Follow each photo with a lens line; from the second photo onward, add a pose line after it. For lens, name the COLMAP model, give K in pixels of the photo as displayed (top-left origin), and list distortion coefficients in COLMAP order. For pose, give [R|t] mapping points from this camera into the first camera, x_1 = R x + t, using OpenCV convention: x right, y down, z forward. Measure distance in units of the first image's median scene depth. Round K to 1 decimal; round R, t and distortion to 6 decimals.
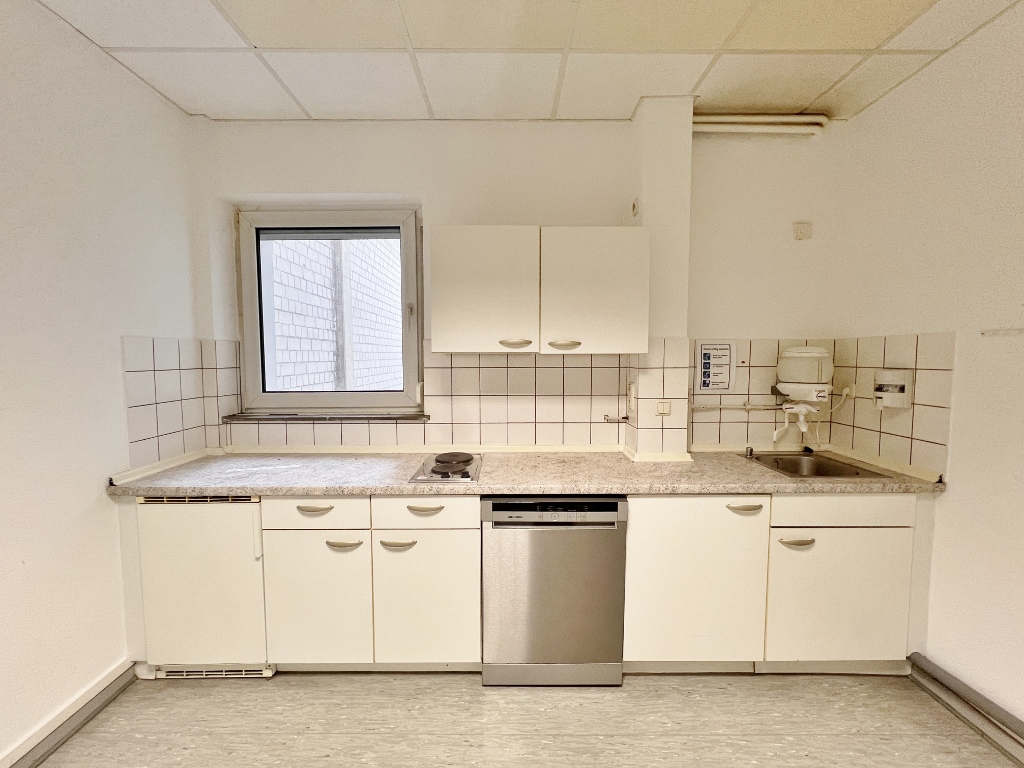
lens RADIAL K [[412.5, 0, 509.8], [0, 412.5, 381.4], [0, 0, 1]] dist [-0.000648, -0.000181]
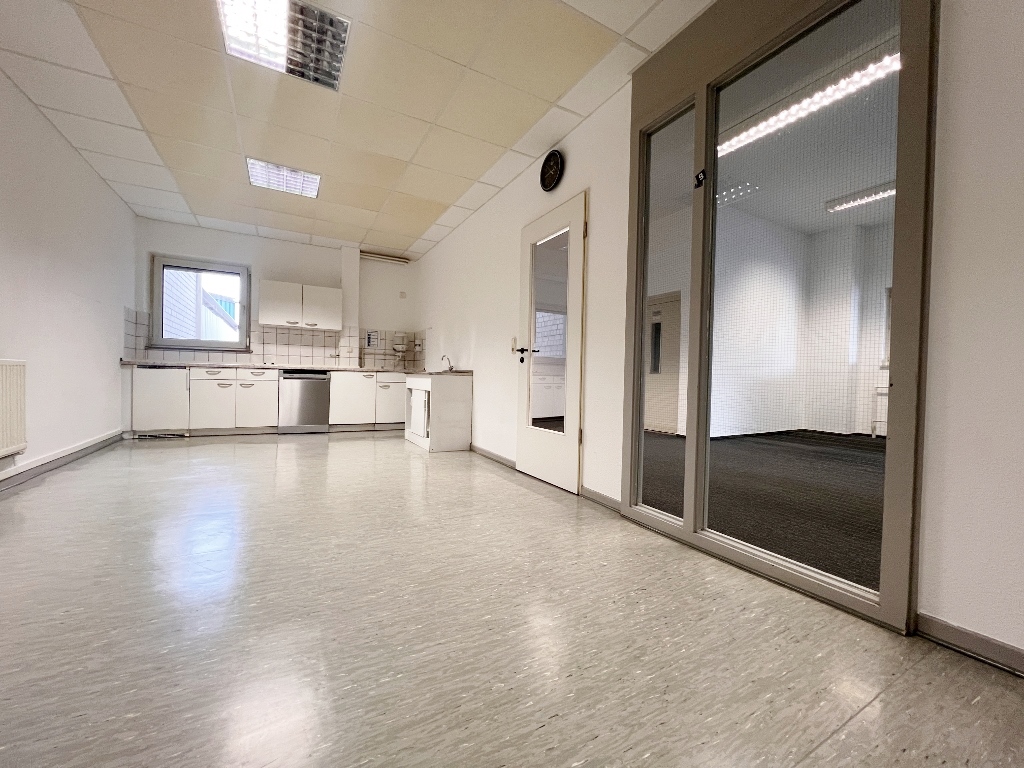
lens RADIAL K [[410.8, 0, 514.3], [0, 410.8, 384.1], [0, 0, 1]] dist [0.000252, 0.000706]
pose [[0.873118, 0.014877, 0.487281, -0.023912], [0.004201, 0.999268, -0.038035, 0.418119], [-0.487490, 0.035256, 0.872416, -2.087482]]
